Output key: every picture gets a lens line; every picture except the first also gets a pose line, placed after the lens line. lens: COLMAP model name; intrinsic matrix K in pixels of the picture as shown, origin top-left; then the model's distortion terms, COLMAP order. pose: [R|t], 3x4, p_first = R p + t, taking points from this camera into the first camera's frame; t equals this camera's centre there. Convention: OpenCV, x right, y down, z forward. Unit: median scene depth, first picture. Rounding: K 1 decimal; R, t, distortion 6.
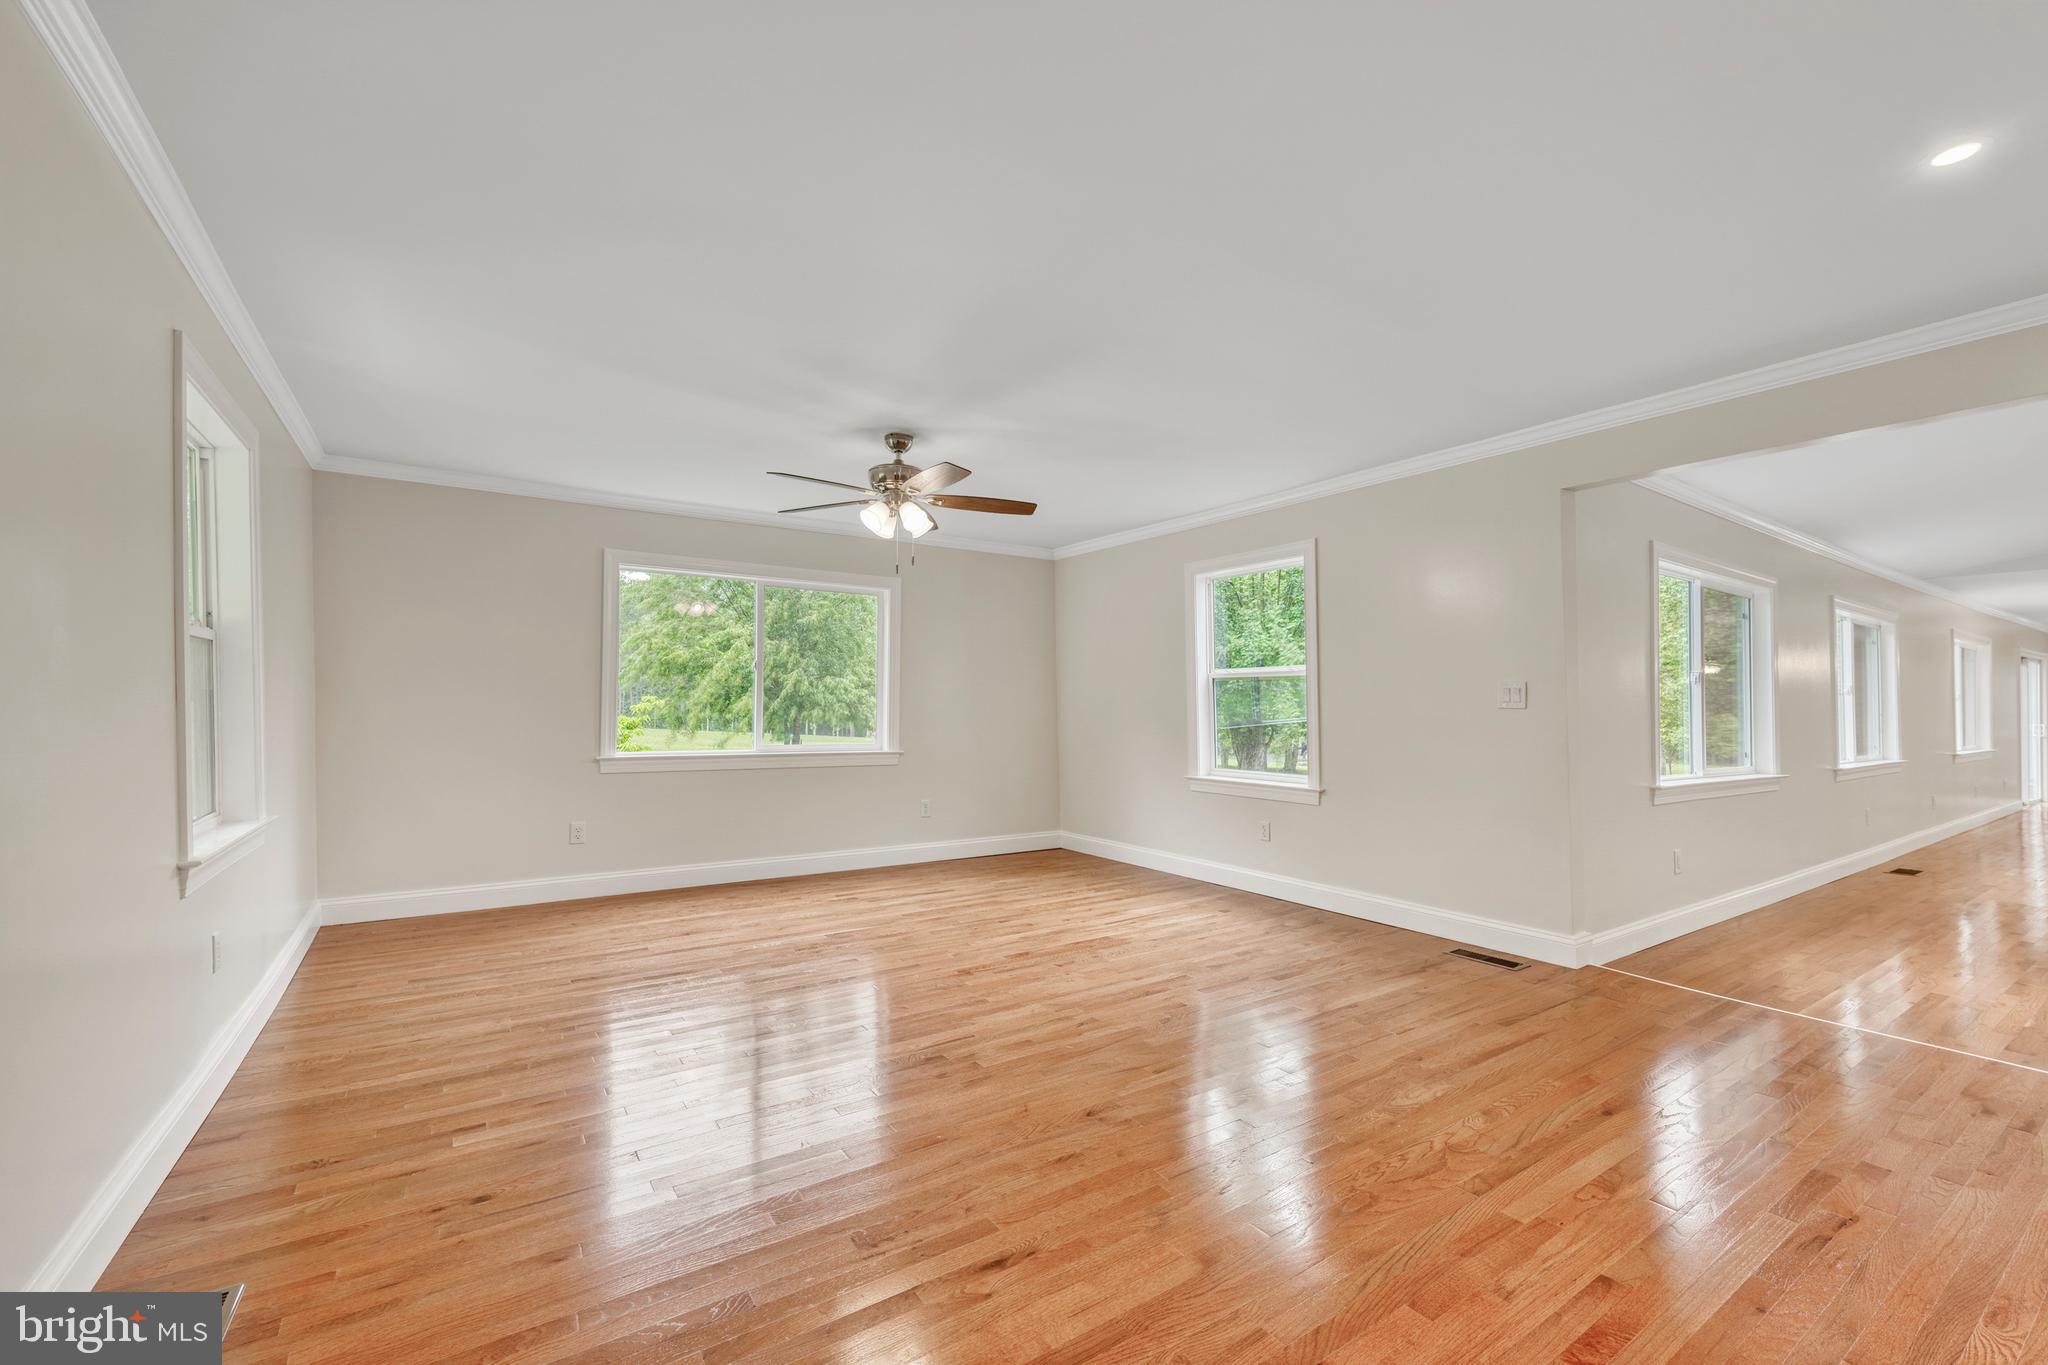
lens RADIAL K [[842.3, 0, 1037.3], [0, 842.3, 701.6], [0, 0, 1]] dist [0.003333, 0.000137]
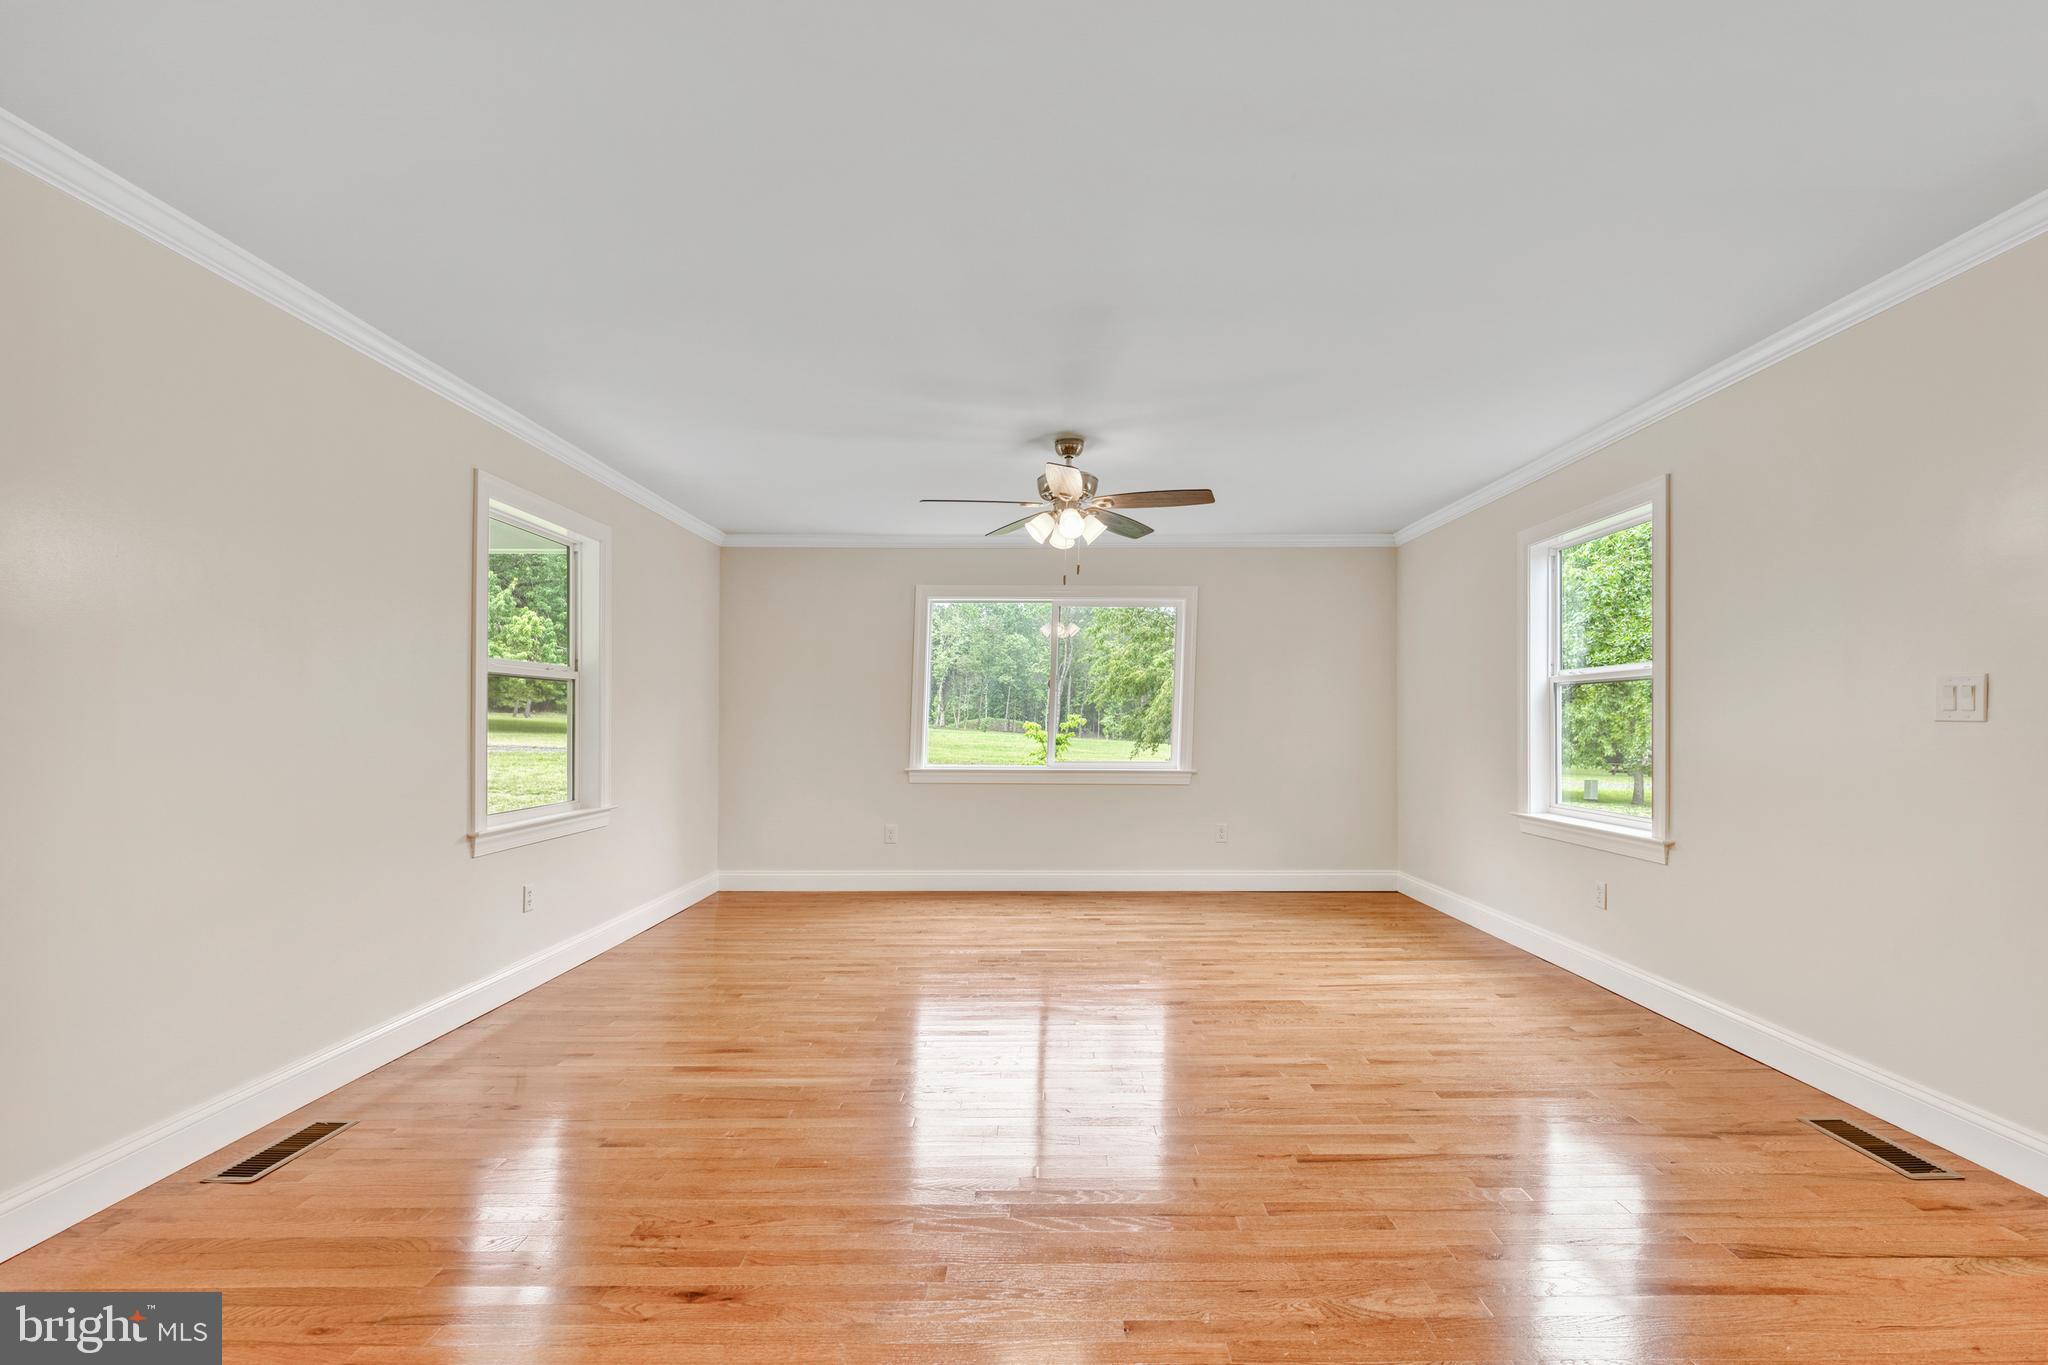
lens RADIAL K [[864.5, 0, 1059.6], [0, 864.5, 722.7], [0, 0, 1]] dist [0.001946, -0.000116]
pose [[0.835420, -0.005268, -0.549587, 0.351793], [0.008464, 0.999959, 0.003281, 0.001654], [0.549547, -0.007393, 0.835430, 0.163724]]
